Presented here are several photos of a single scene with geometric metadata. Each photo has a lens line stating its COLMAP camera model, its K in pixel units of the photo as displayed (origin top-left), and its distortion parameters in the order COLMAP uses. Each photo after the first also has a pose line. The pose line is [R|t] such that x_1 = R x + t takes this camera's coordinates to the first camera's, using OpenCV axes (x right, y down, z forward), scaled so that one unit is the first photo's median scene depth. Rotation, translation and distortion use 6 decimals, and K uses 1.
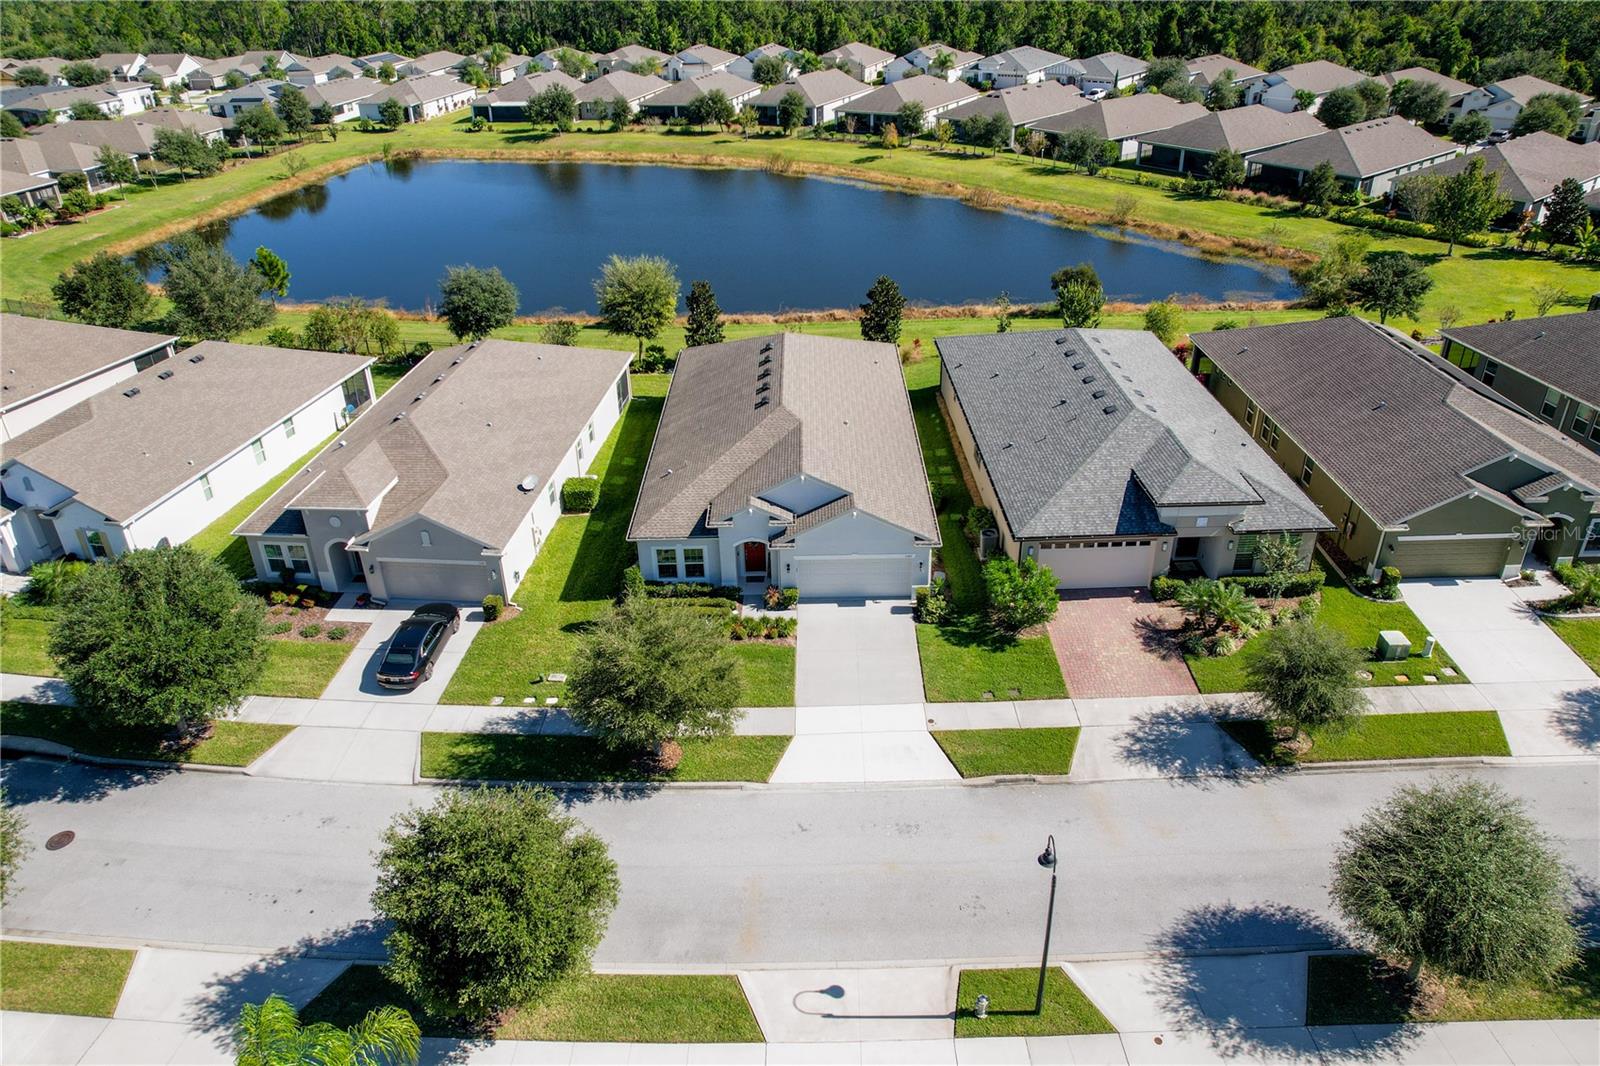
lens RADIAL K [[1062.4, 0, 800.0], [0, 1062.4, 533.0], [0, 0, 1]] dist [-0.087288, 0.080651]
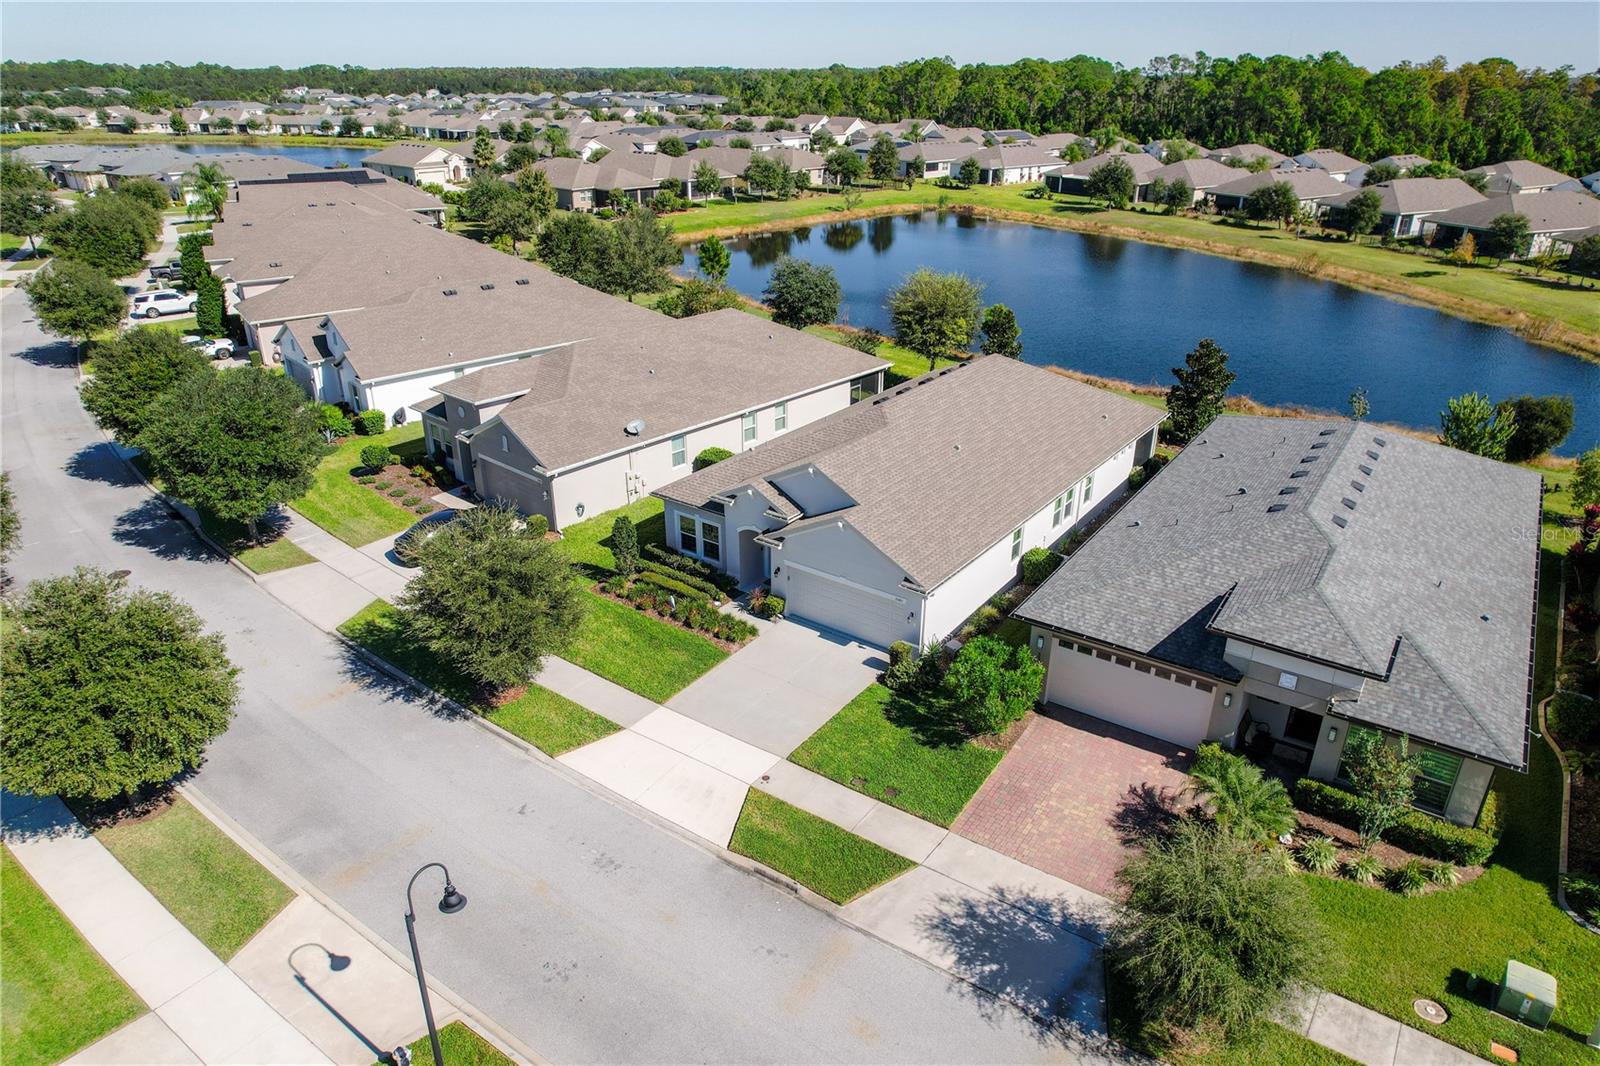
lens RADIAL K [[1062.4, 0, 800.0], [0, 1062.4, 533.0], [0, 0, 1]] dist [-0.087288, 0.080651]
pose [[0.812064, 0.271006, -0.516825, 0.425533], [-0.319372, 0.947617, -0.004916, 0.001977], [0.488419, 0.169051, 0.856077, 0.268461]]
